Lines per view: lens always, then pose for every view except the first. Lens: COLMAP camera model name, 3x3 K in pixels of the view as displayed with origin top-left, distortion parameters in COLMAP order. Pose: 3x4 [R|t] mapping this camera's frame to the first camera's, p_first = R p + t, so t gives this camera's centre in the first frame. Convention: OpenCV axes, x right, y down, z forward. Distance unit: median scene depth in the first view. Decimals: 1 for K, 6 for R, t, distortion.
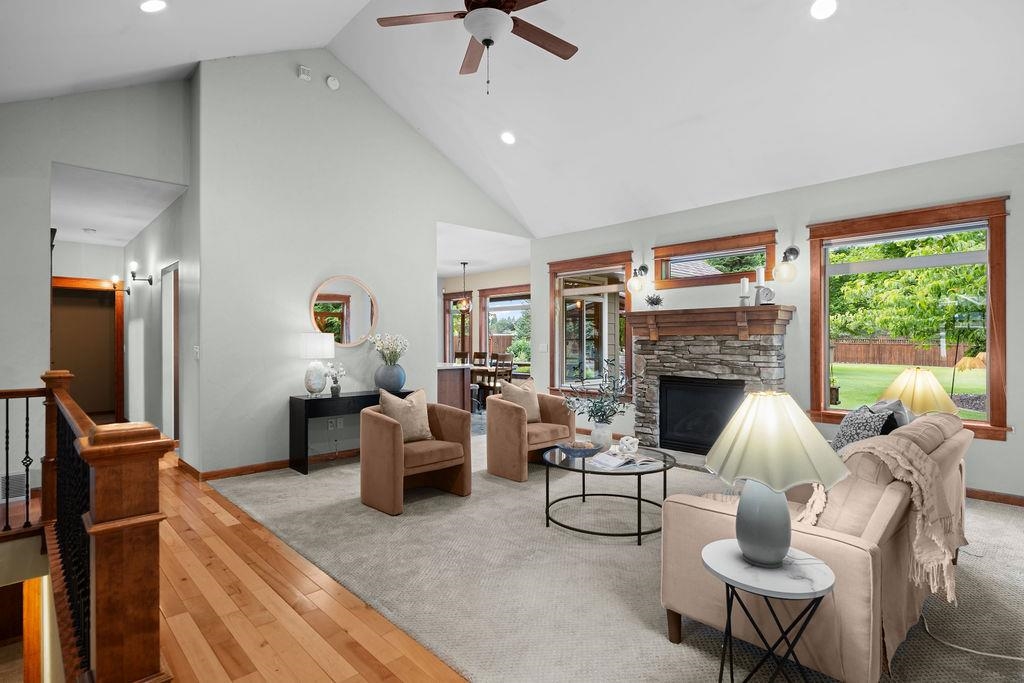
lens RADIAL K [[508.4, 0, 515.4], [0, 508.4, 339.5], [0, 0, 1]] dist [-0.004296, 0.001124]
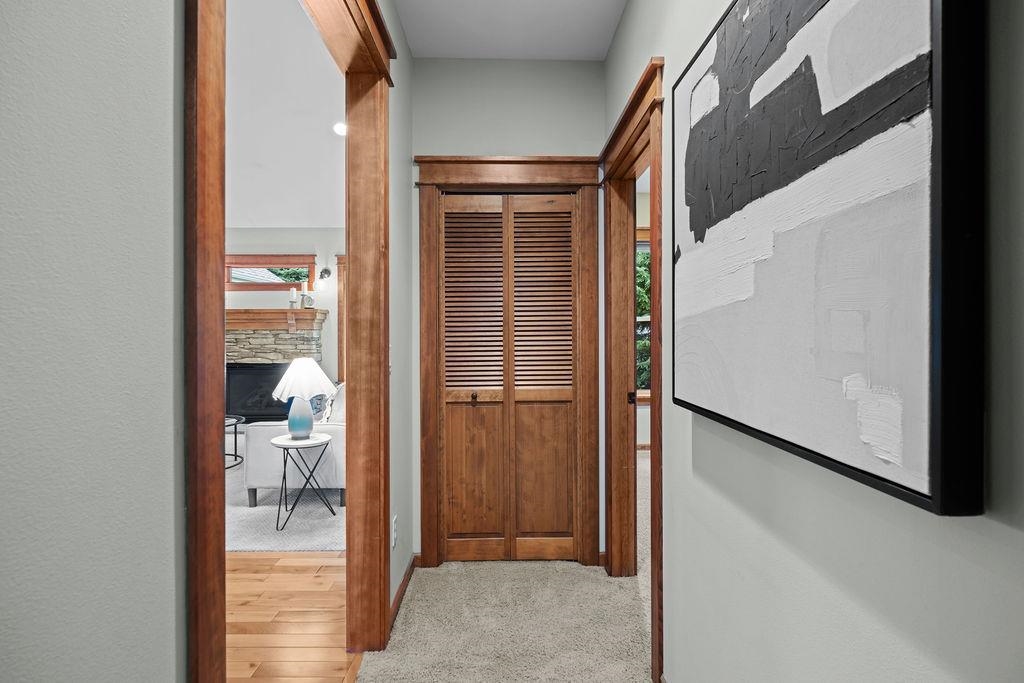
lens RADIAL K [[508.4, 0, 511.3], [0, 508.4, 332.9], [0, 0, 1]] dist [-0.004296, 0.001124]
pose [[0.676874, -0.000334, 0.736099, -0.153677], [0.000786, 1.000000, -0.000269, -0.000038], [-0.736099, 0.000760, 0.676874, -0.348248]]
